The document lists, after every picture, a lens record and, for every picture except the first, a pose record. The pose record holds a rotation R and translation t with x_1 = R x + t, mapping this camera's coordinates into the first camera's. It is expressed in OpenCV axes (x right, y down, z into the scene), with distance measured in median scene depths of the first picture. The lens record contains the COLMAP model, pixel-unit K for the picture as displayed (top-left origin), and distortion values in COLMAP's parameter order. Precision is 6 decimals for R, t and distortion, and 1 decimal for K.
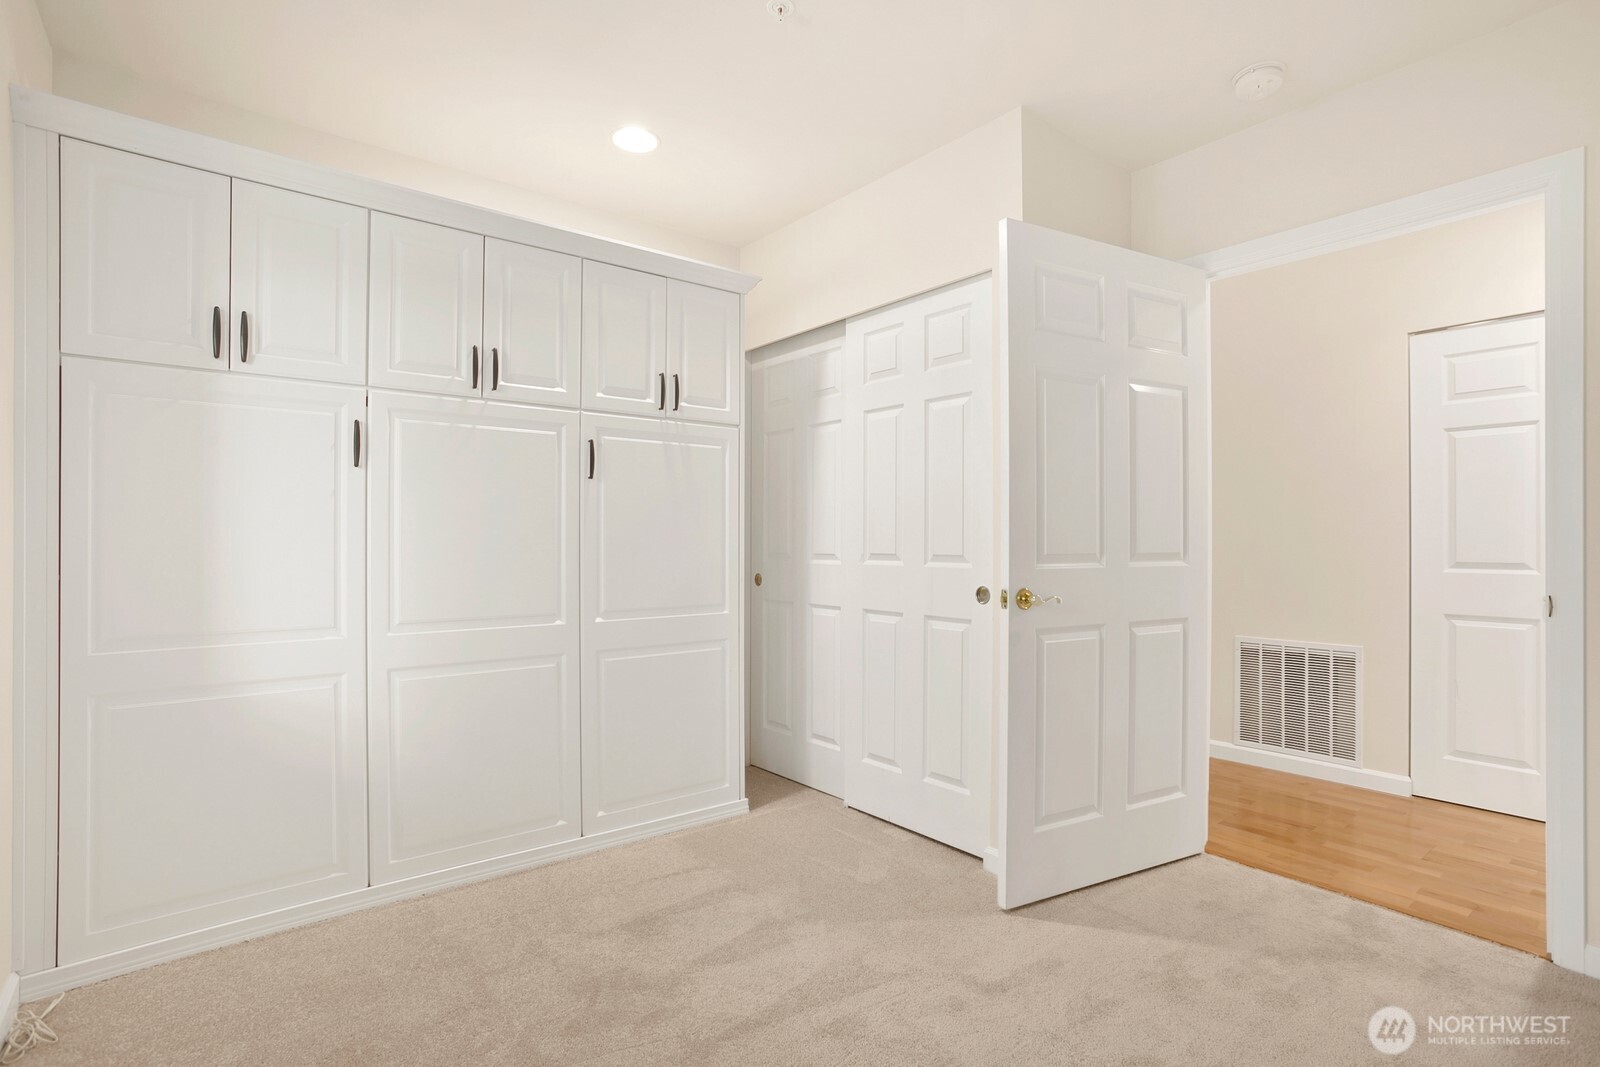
lens RADIAL K [[767.6, 0, 805.5], [0, 767.6, 537.3], [0, 0, 1]] dist [-0.058872, 0.019743]
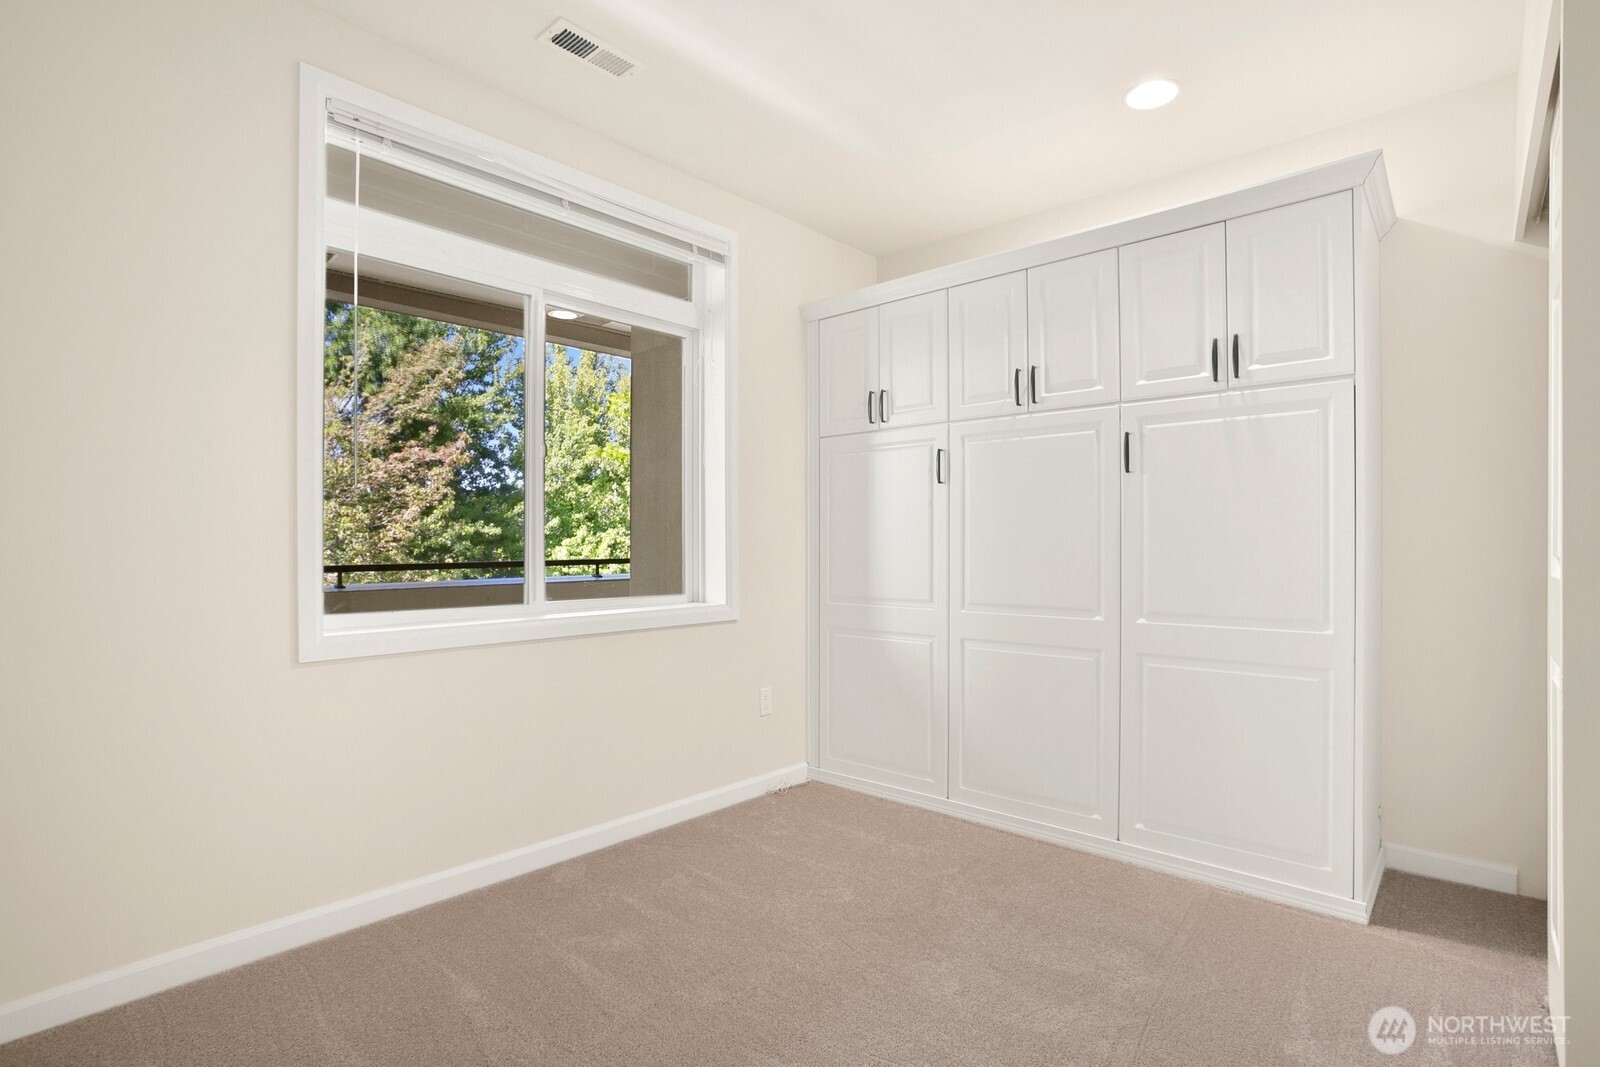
lens RADIAL K [[767.6, 0, 801.8], [0, 767.6, 536.2], [0, 0, 1]] dist [-0.058872, 0.019743]
pose [[0.165333, -0.008854, -0.986198, 0.596488], [0.007579, 0.999942, -0.007707, 0.007536], [0.986209, -0.006200, 0.165391, 0.439624]]
